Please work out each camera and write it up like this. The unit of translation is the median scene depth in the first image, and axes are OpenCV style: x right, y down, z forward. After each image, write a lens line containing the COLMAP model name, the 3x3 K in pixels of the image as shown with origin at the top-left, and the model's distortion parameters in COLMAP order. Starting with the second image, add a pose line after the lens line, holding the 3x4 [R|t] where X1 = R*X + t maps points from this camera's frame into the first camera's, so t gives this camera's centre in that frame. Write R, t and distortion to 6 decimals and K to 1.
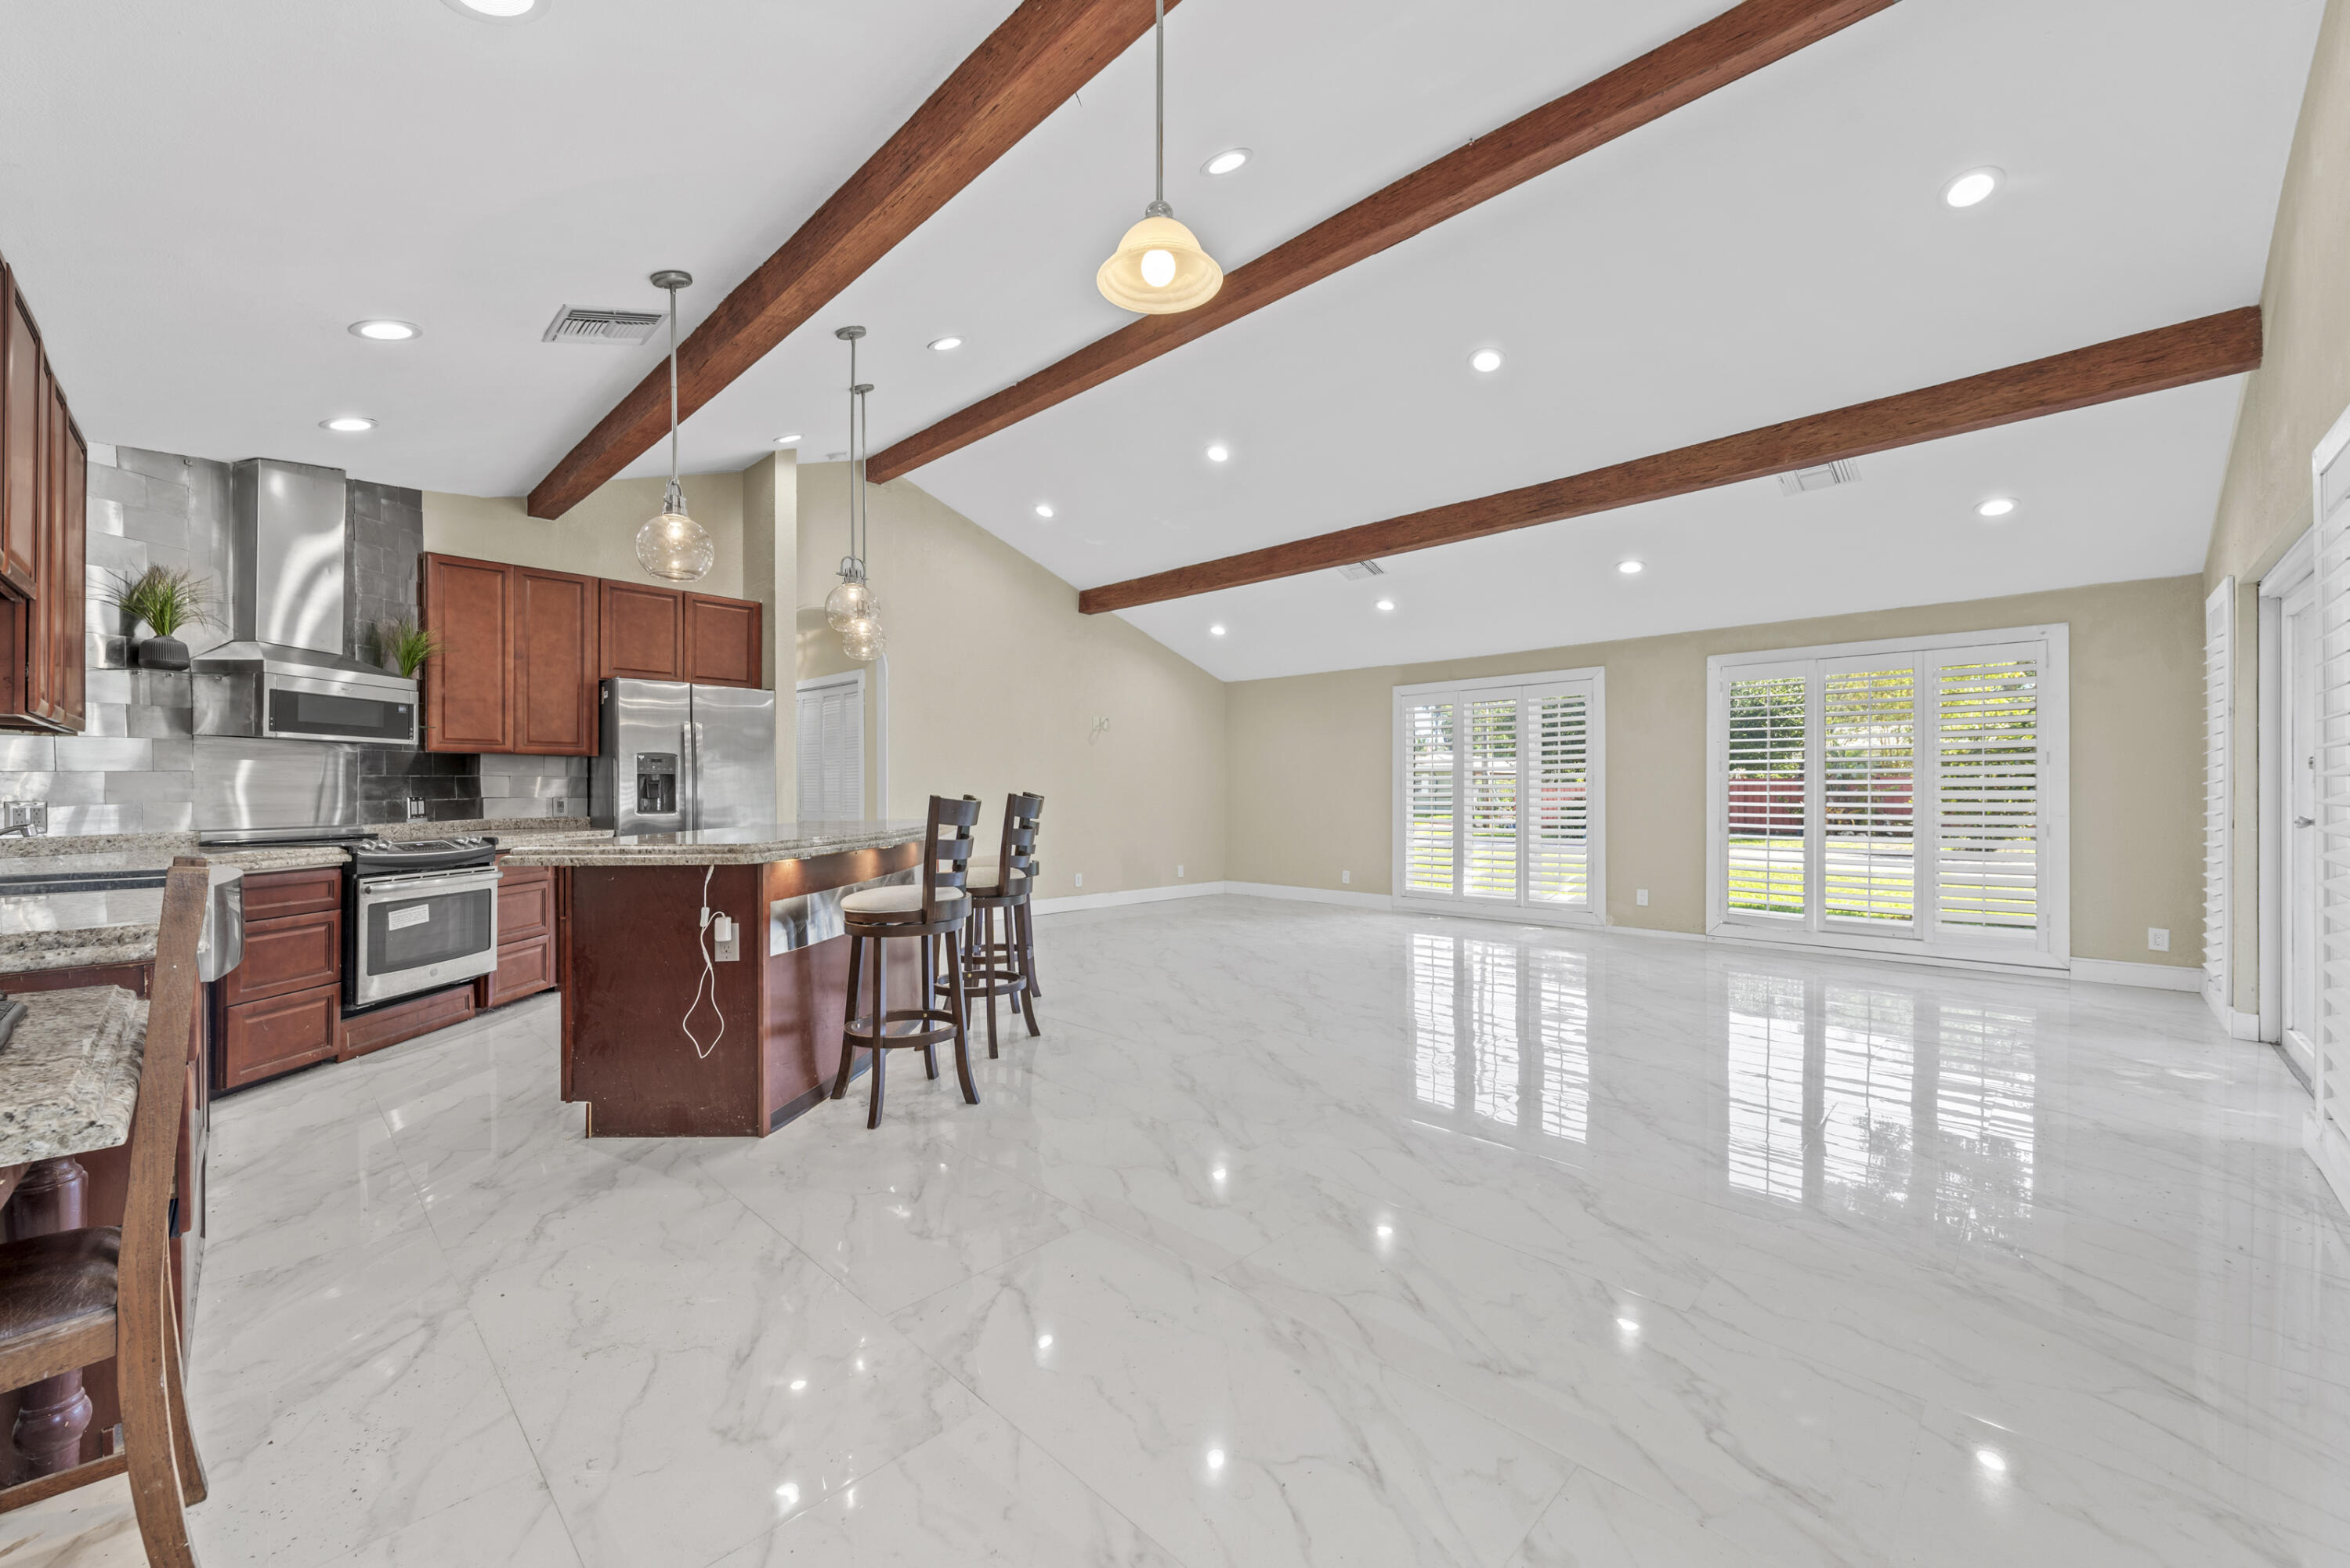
lens RADIAL K [[915.1, 0, 1182.9], [0, 915.1, 783.7], [0, 0, 1]] dist [-0.002005, -0.000630]
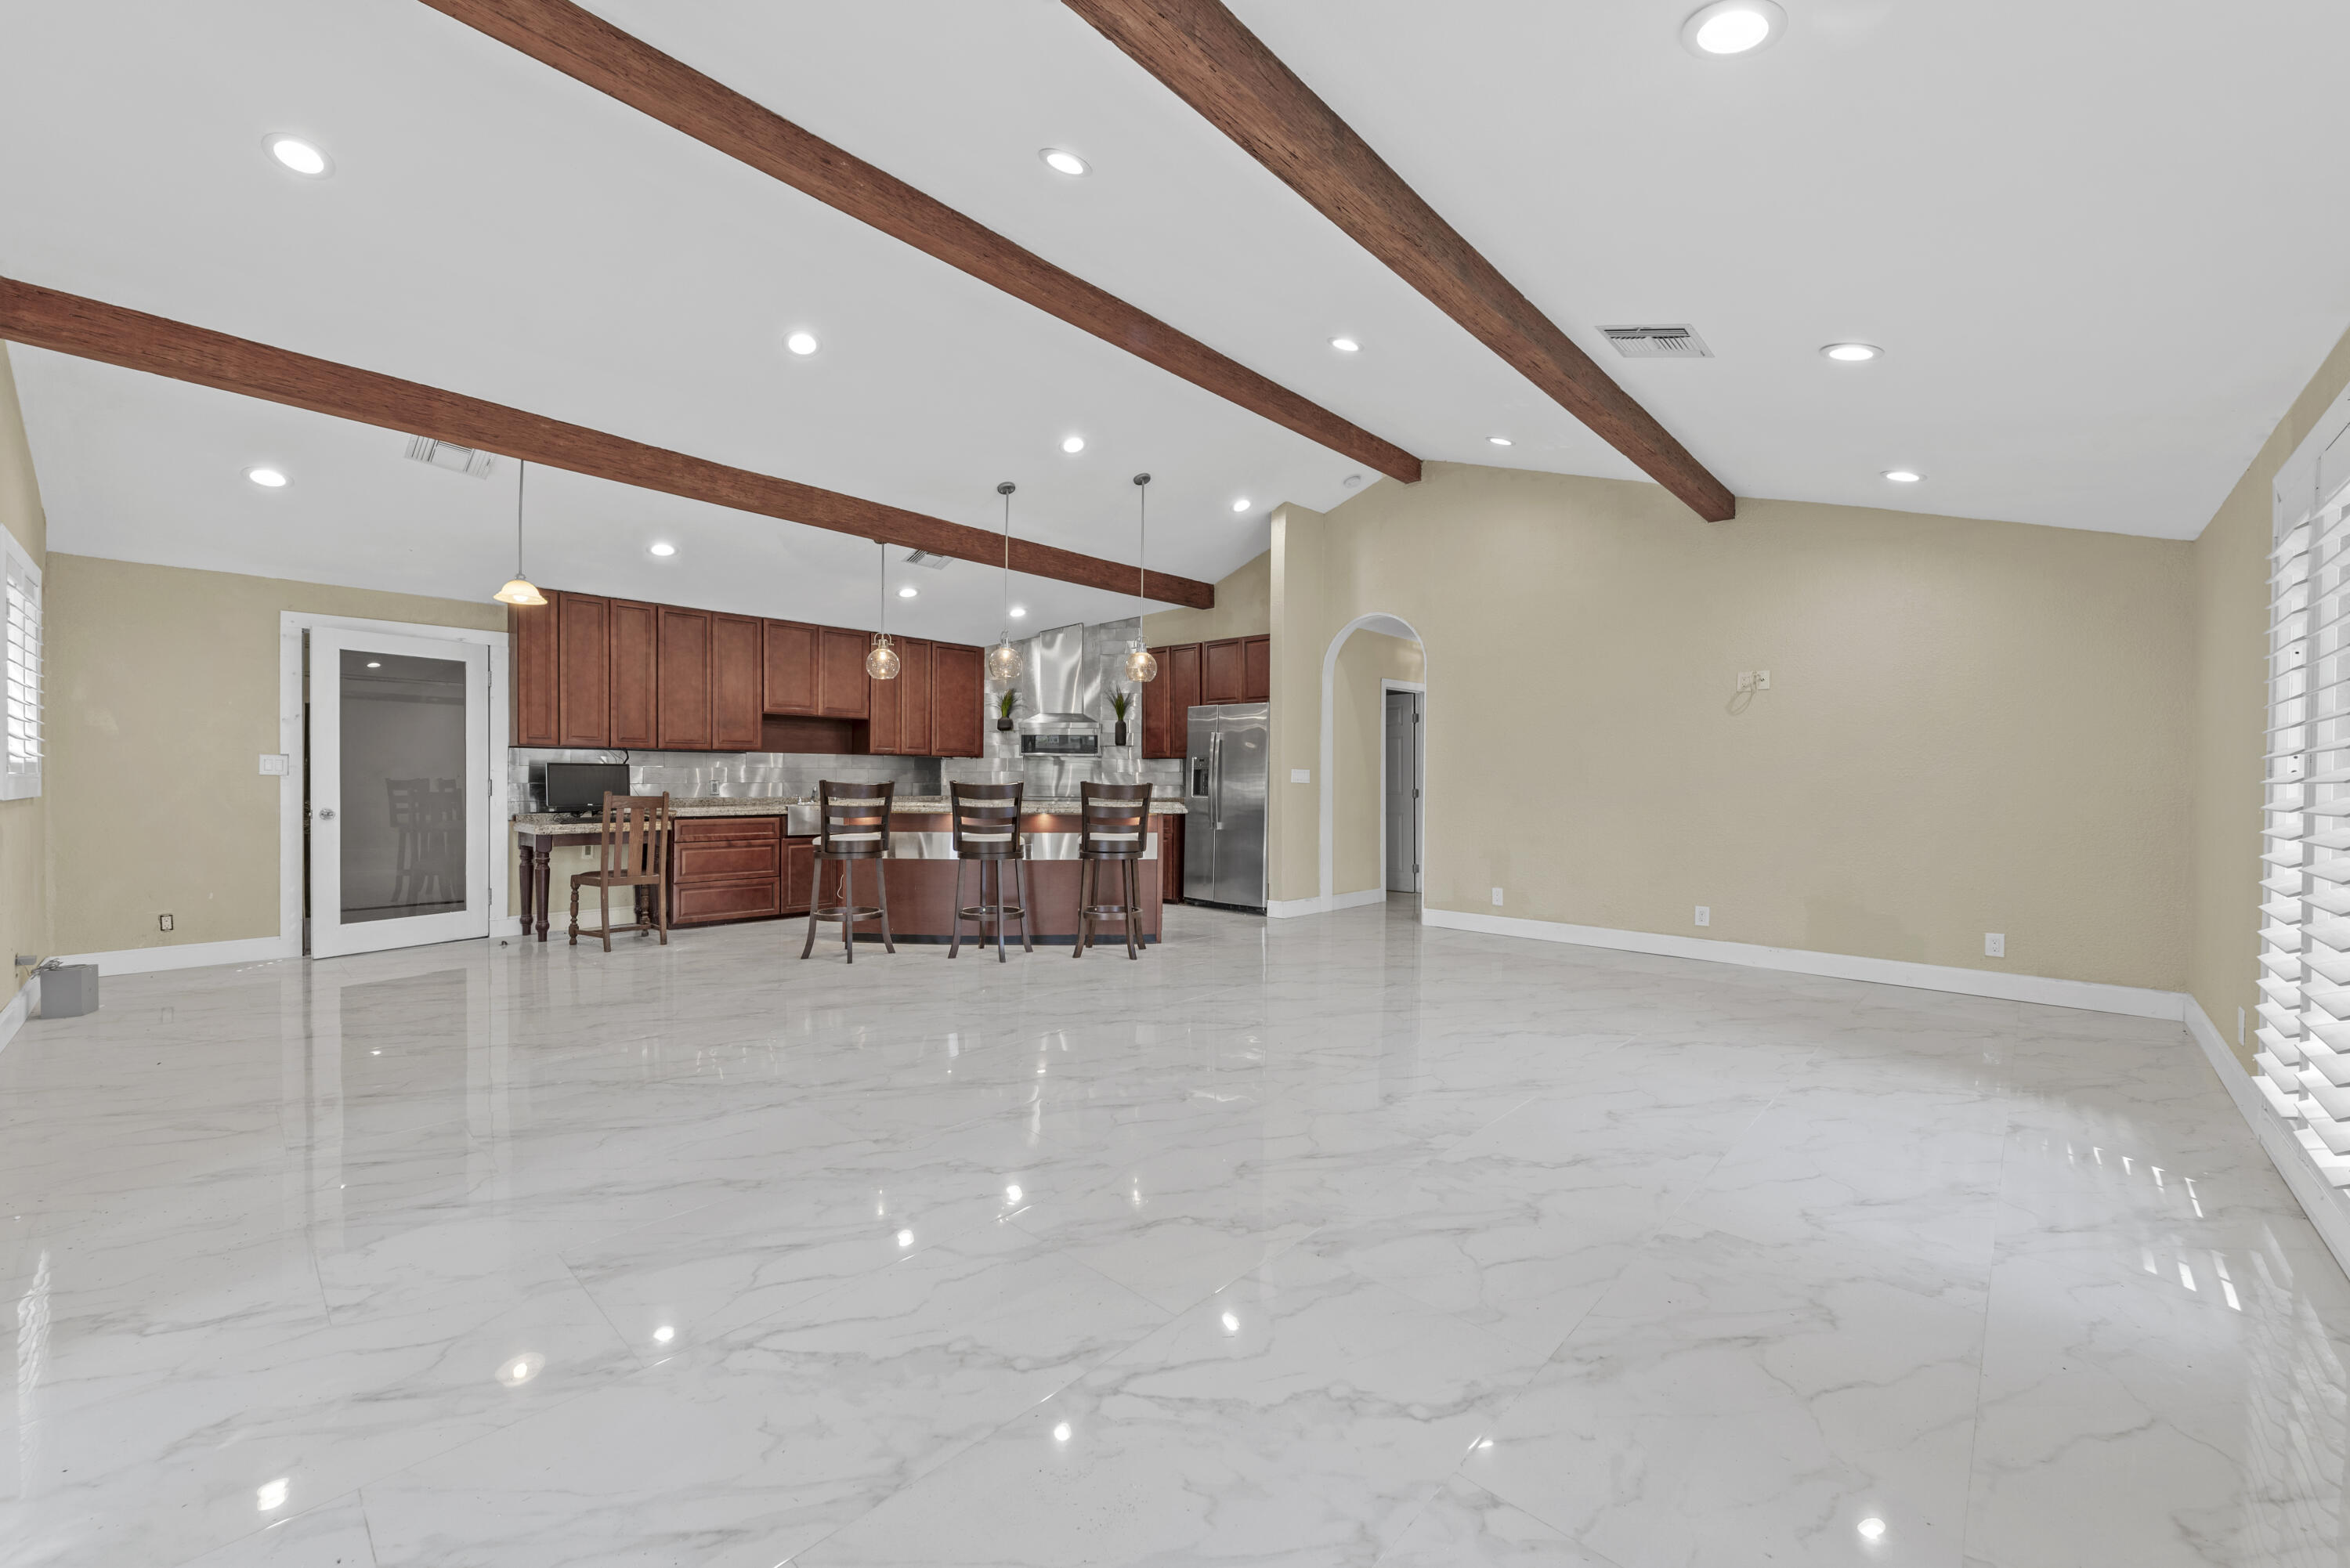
lens RADIAL K [[915.1, 0, 1169.9], [0, 915.1, 776.5], [0, 0, 1]] dist [-0.002005, -0.000630]
pose [[0.016680, -0.002905, -0.999857, 1.050797], [-0.001652, 0.999994, -0.002933, 0.006179], [0.999860, 0.001700, 0.016675, 1.084563]]
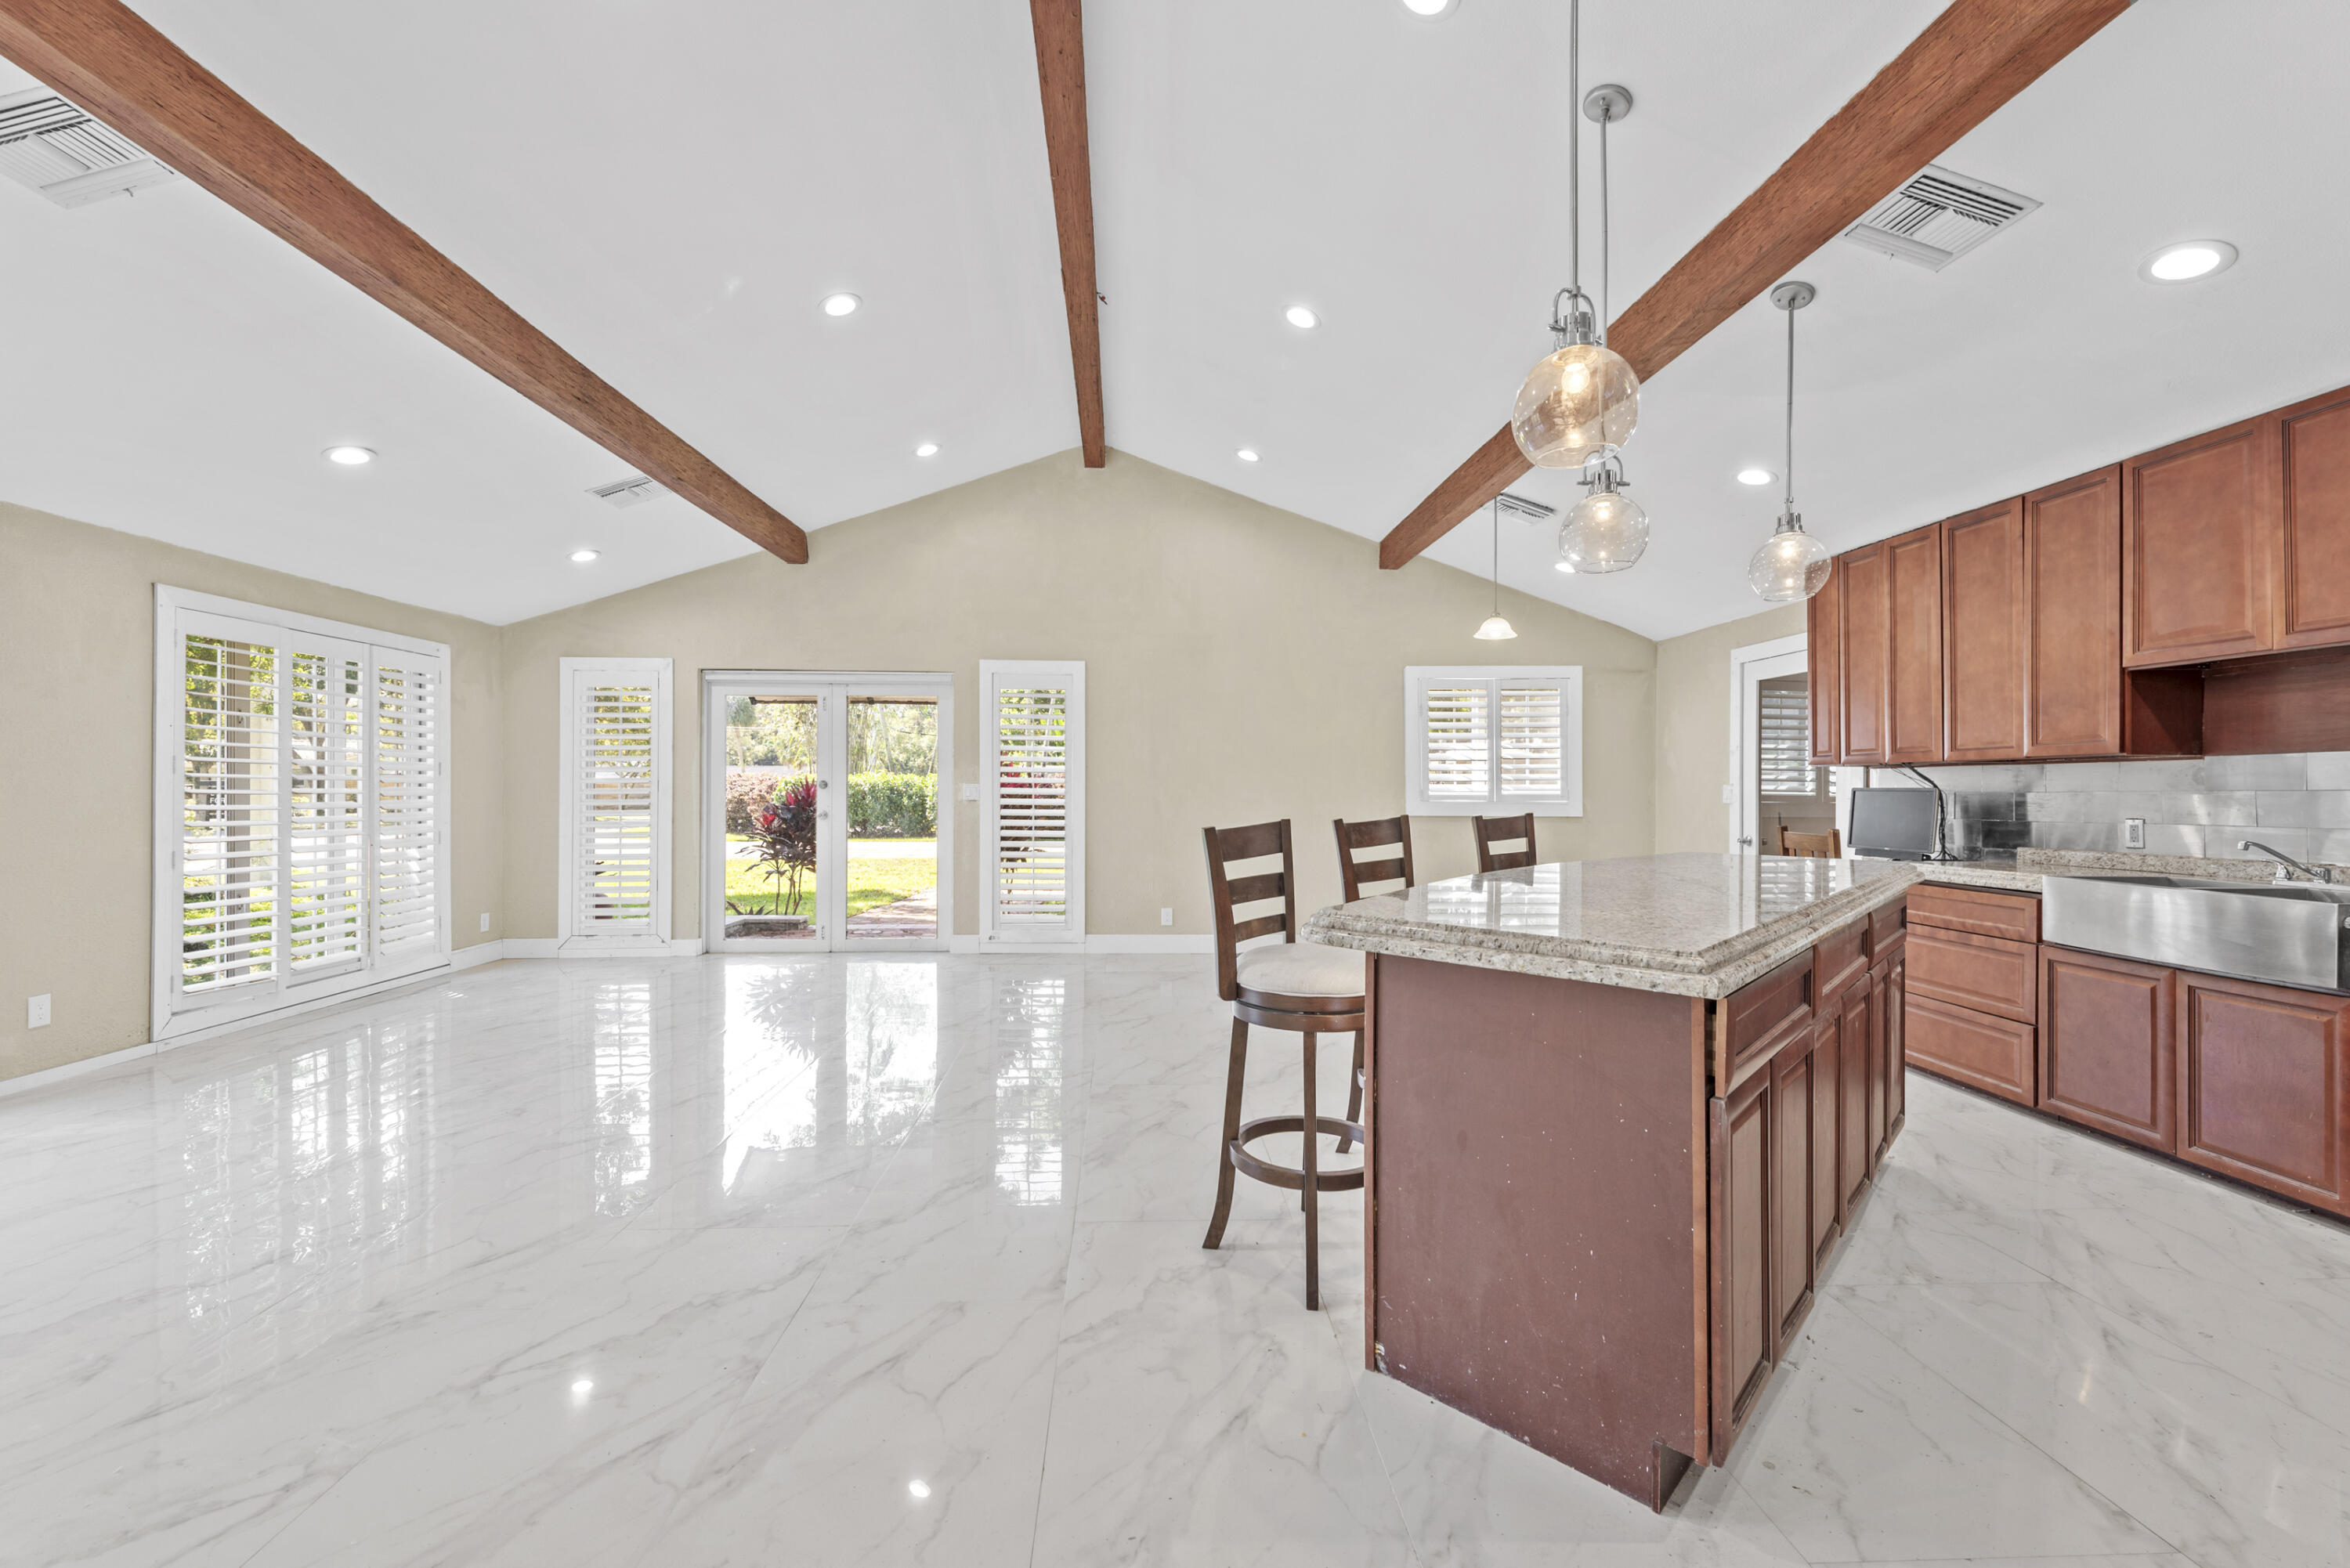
lens RADIAL K [[976.1, 0, 1169.4], [0, 976.1, 793.2], [0, 0, 1]] dist [0.002291, 0.000379]
pose [[-0.722877, -0.001705, 0.690974, -0.532149], [-0.001687, 0.999998, 0.000702, -0.010212], [-0.690974, -0.000658, -0.722879, 1.473276]]
